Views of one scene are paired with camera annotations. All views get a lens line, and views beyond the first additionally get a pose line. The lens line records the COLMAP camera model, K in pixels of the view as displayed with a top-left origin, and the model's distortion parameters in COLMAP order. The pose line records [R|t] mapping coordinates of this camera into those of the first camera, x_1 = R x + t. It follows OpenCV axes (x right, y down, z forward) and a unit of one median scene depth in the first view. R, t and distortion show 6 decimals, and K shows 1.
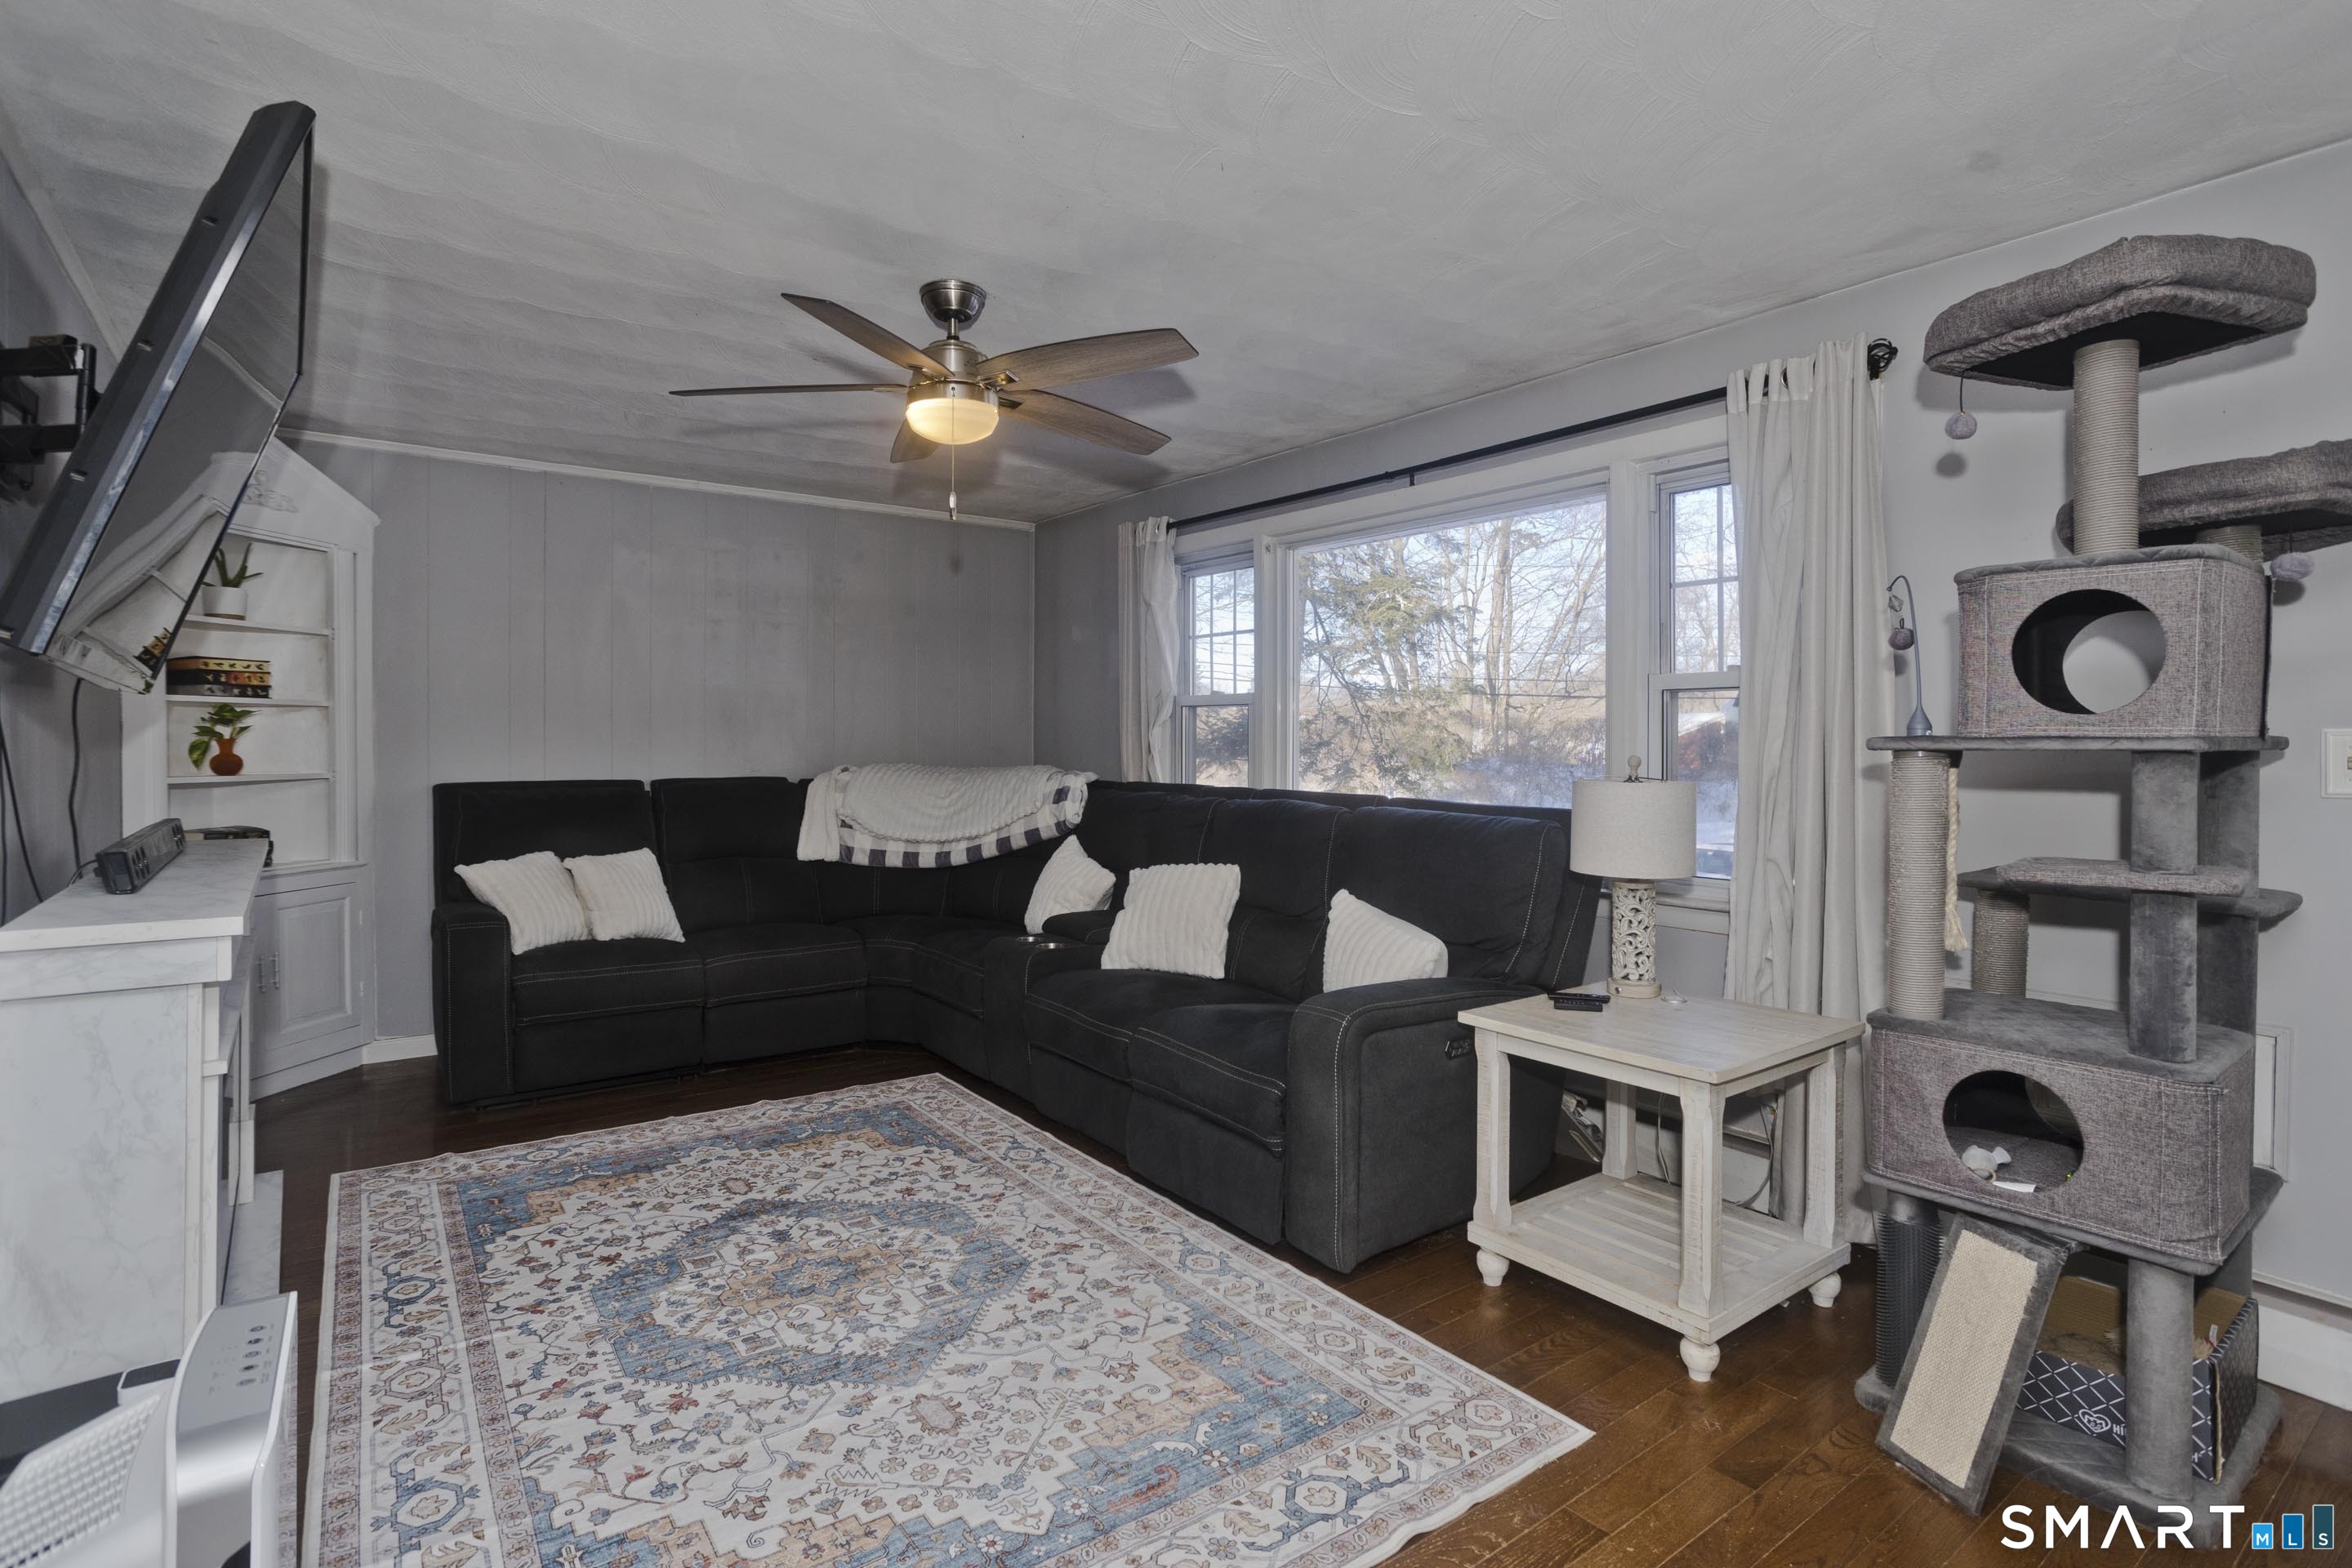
lens RADIAL K [[1146.6, 0, 1190.4], [0, 1146.6, 768.0], [0, 0, 1]] dist [-0.036304, 0.010189]
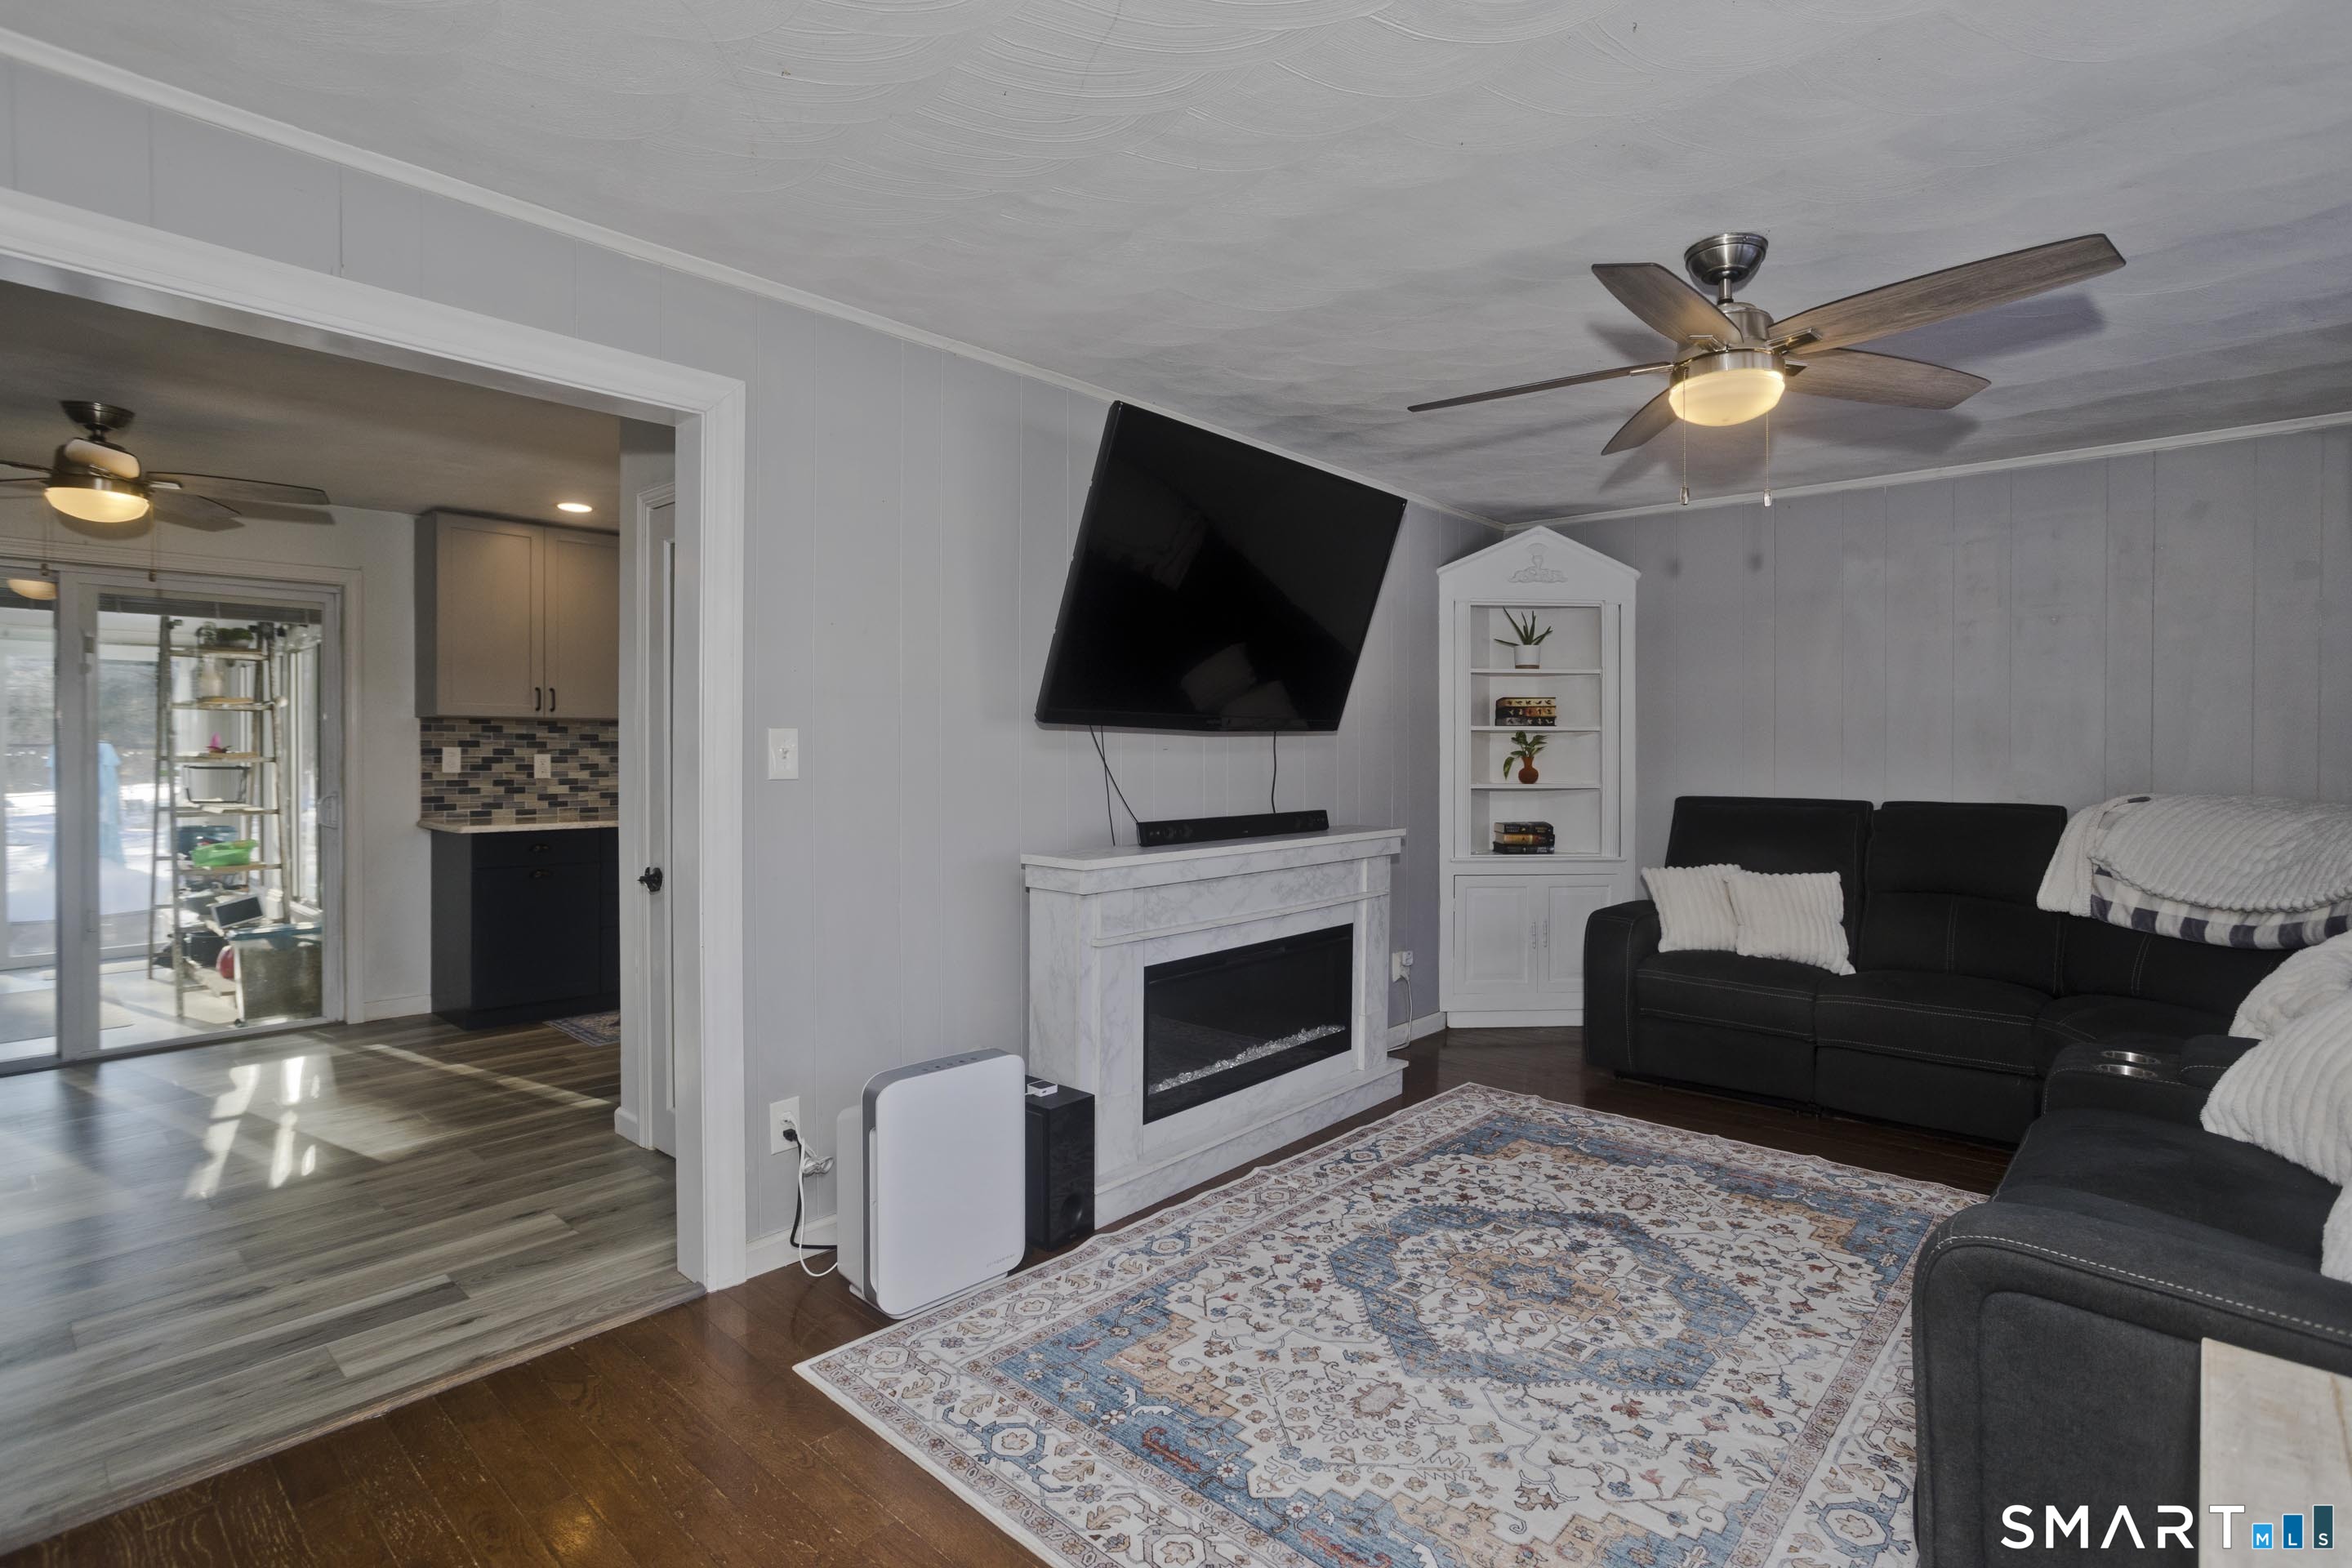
lens RADIAL K [[1146.6, 0, 1172.5], [0, 1146.6, 775.5], [0, 0, 1]] dist [-0.036304, 0.010189]
pose [[0.187694, 0.021575, -0.981990, 0.586638], [-0.021588, 0.999608, 0.017836, -0.026419], [0.981990, 0.017851, 0.188087, 0.447503]]
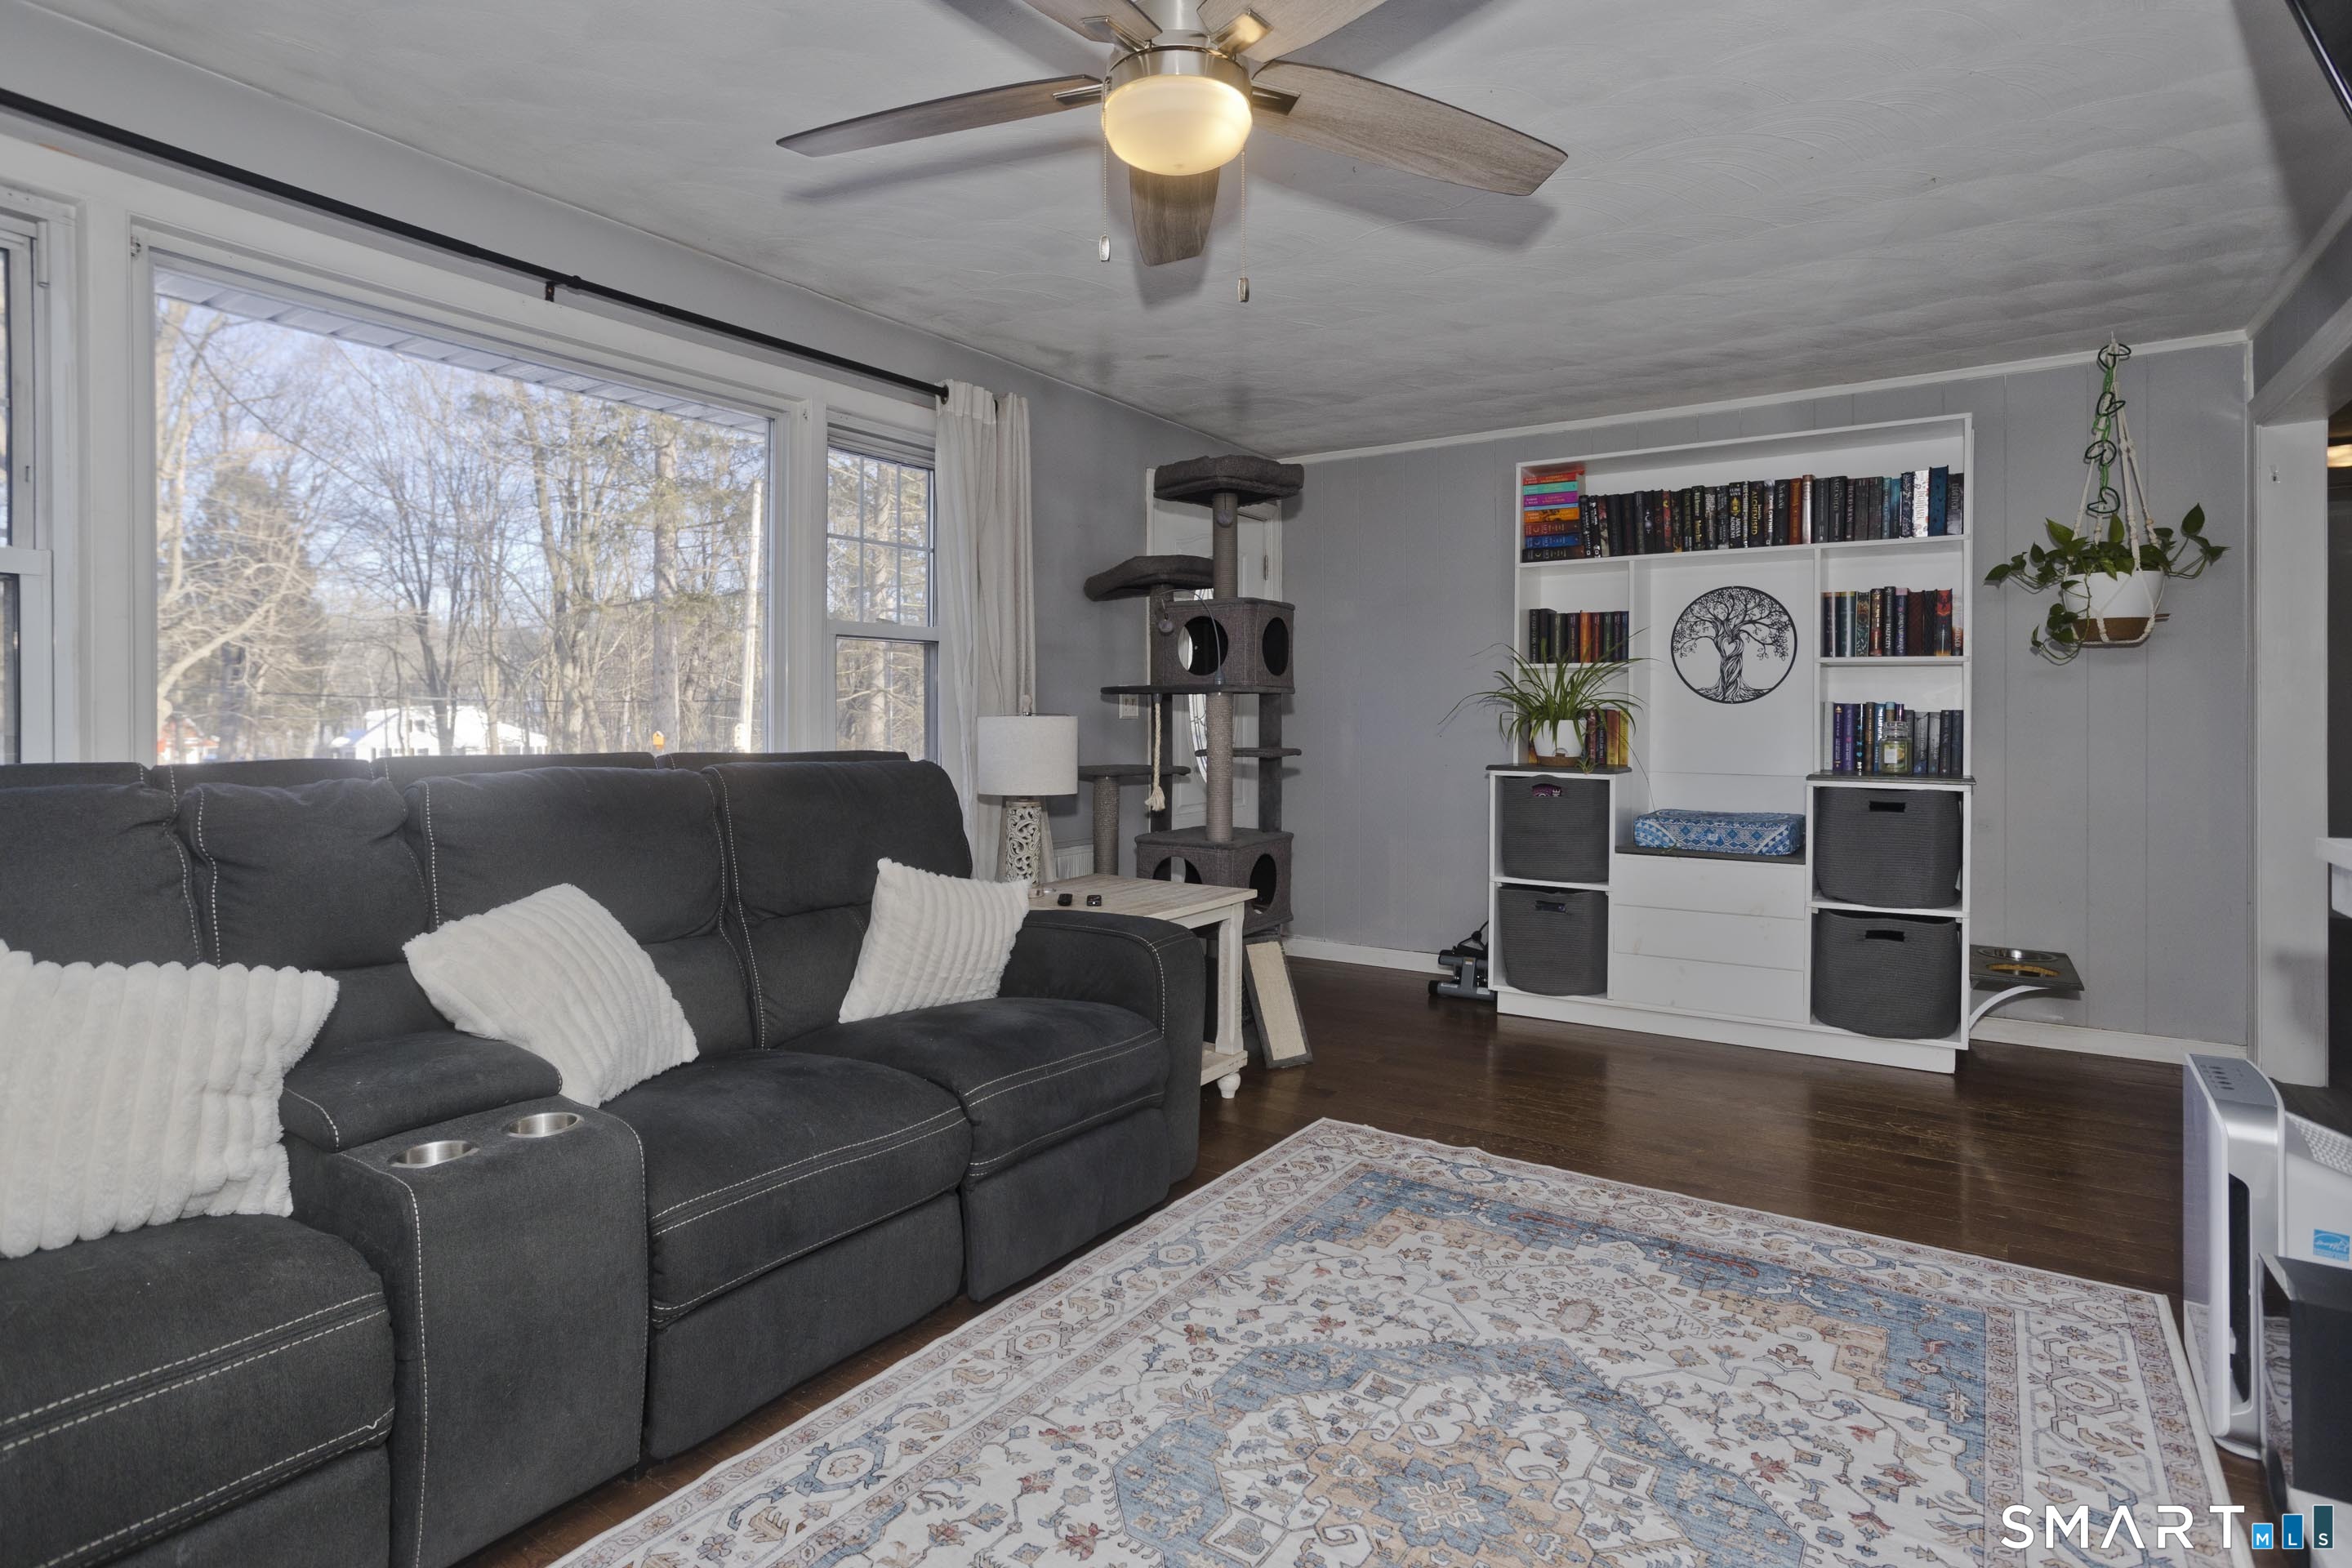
lens RADIAL K [[1146.6, 0, 1134.8], [0, 1146.6, 722.4], [0, 0, 1]] dist [-0.036304, 0.010189]
pose [[-0.285359, 0.001437, 0.958420, -0.838557], [0.019128, 0.999808, 0.004196, 0.005236], [-0.958230, 0.019530, -0.285332, 1.264364]]
